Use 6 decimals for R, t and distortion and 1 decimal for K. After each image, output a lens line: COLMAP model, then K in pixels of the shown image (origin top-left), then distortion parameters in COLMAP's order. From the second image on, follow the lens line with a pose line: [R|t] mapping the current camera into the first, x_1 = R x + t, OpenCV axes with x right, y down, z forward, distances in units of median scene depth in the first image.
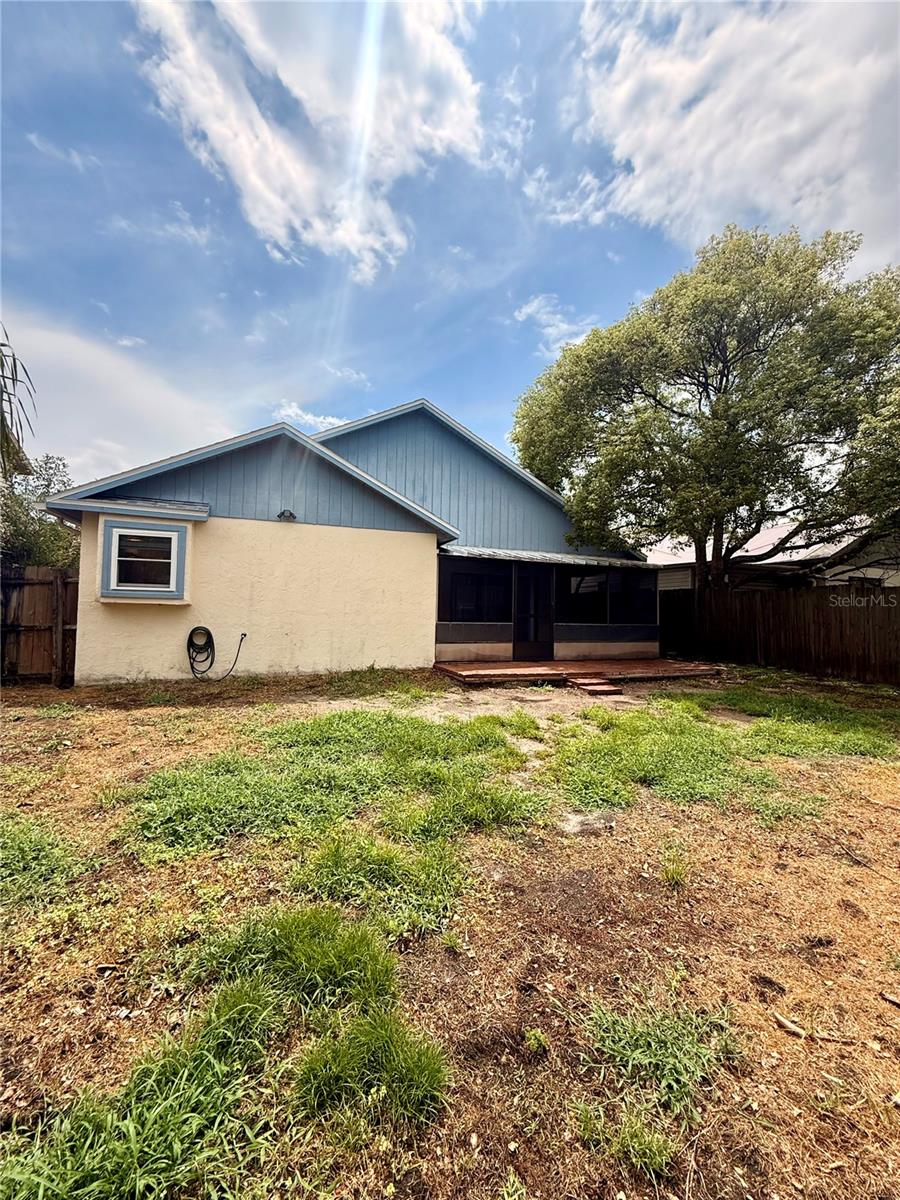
lens RADIAL K [[478.8, 0, 451.5], [0, 478.8, 597.6], [0, 0, 1]] dist [-0.000668, 0.000134]
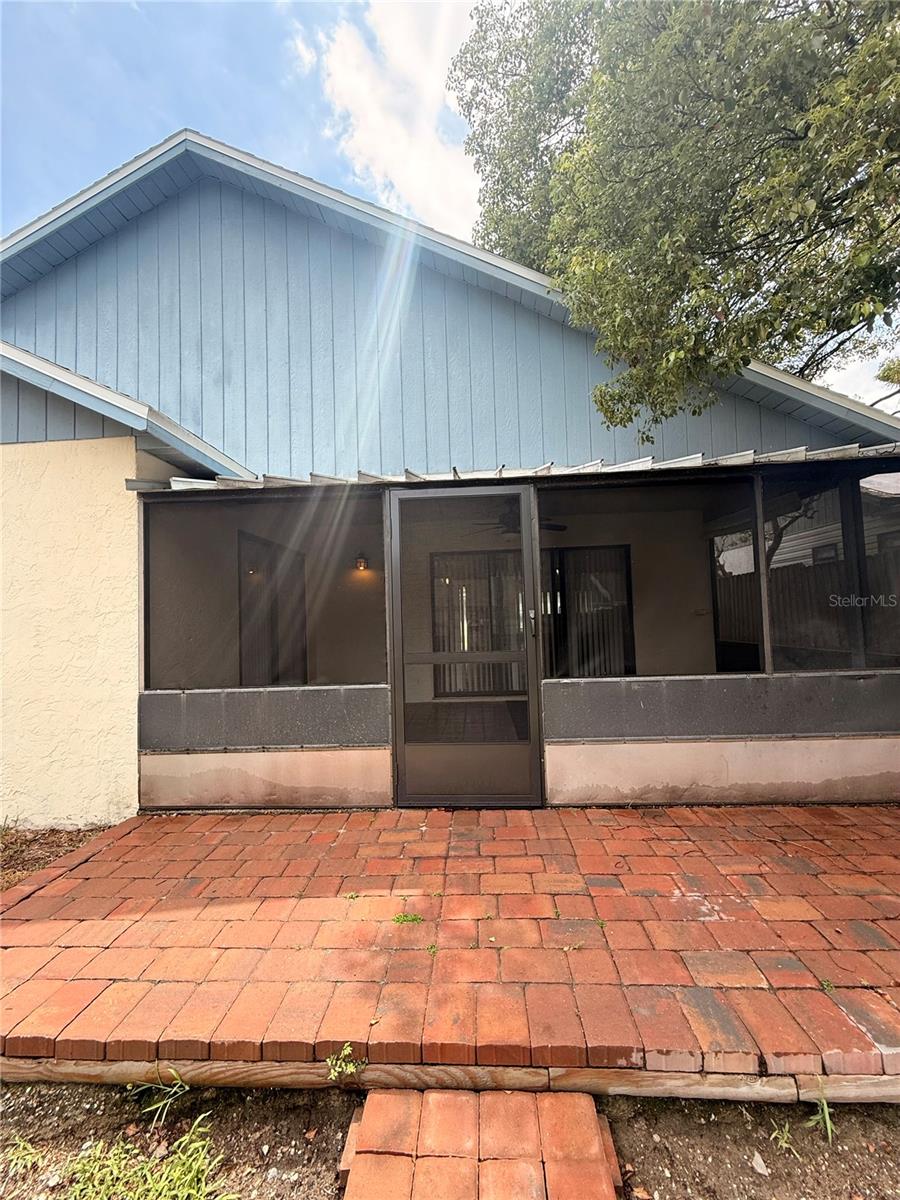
lens RADIAL K [[478.8, 0, 451.5], [0, 478.8, 597.6], [0, 0, 1]] dist [-0.000668, 0.000134]
pose [[0.911374, -0.054593, -0.407943, 0.299773], [0.058756, 0.998270, -0.002328, -0.002767], [0.407364, -0.021847, 0.913005, 0.732093]]
